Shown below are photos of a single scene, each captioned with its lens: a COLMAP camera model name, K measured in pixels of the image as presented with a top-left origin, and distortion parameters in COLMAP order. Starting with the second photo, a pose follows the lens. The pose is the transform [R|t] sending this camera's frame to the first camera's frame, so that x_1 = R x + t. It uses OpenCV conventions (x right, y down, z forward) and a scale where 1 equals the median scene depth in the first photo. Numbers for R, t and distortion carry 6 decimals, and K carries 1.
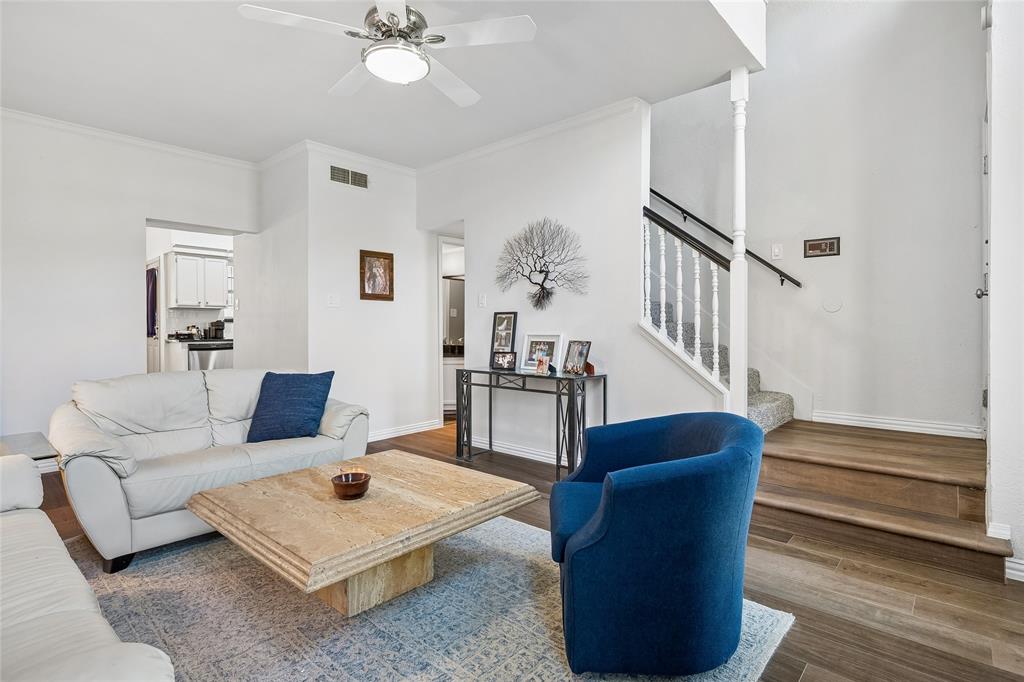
lens RADIAL K [[508.8, 0, 514.4], [0, 508.8, 335.2], [0, 0, 1]] dist [0.003250, 0.000017]
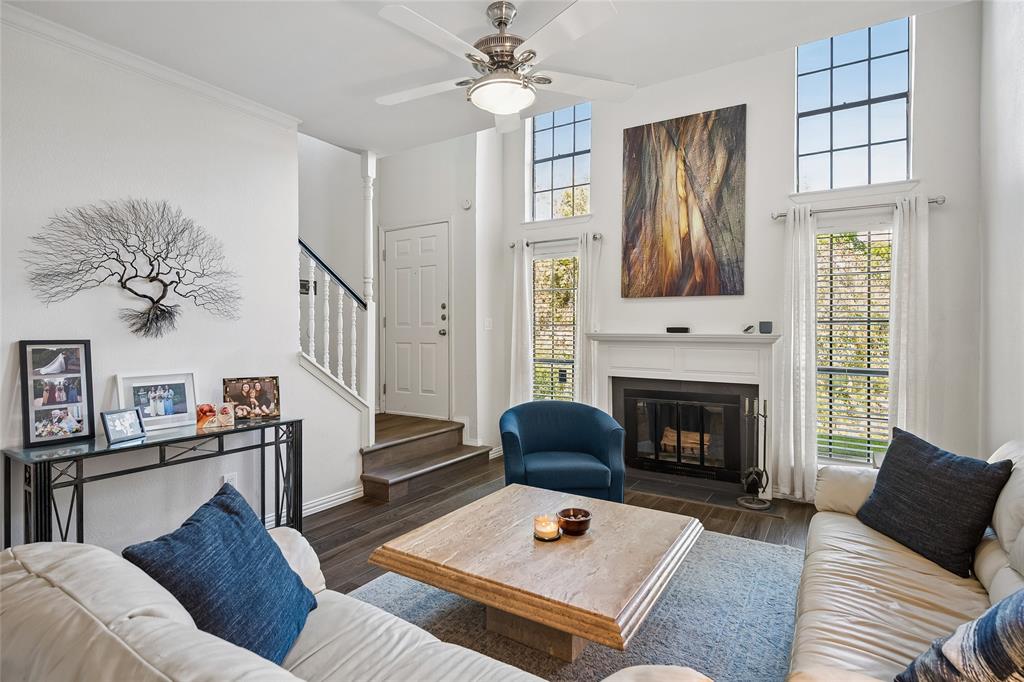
lens RADIAL K [[508.8, 0, 513.5], [0, 508.8, 338.3], [0, 0, 1]] dist [0.003250, 0.000017]
pose [[-0.158161, -0.008323, 0.987378, -0.669741], [0.015868, 0.999814, 0.010969, -0.048572], [-0.987286, 0.017403, -0.157999, 0.643109]]
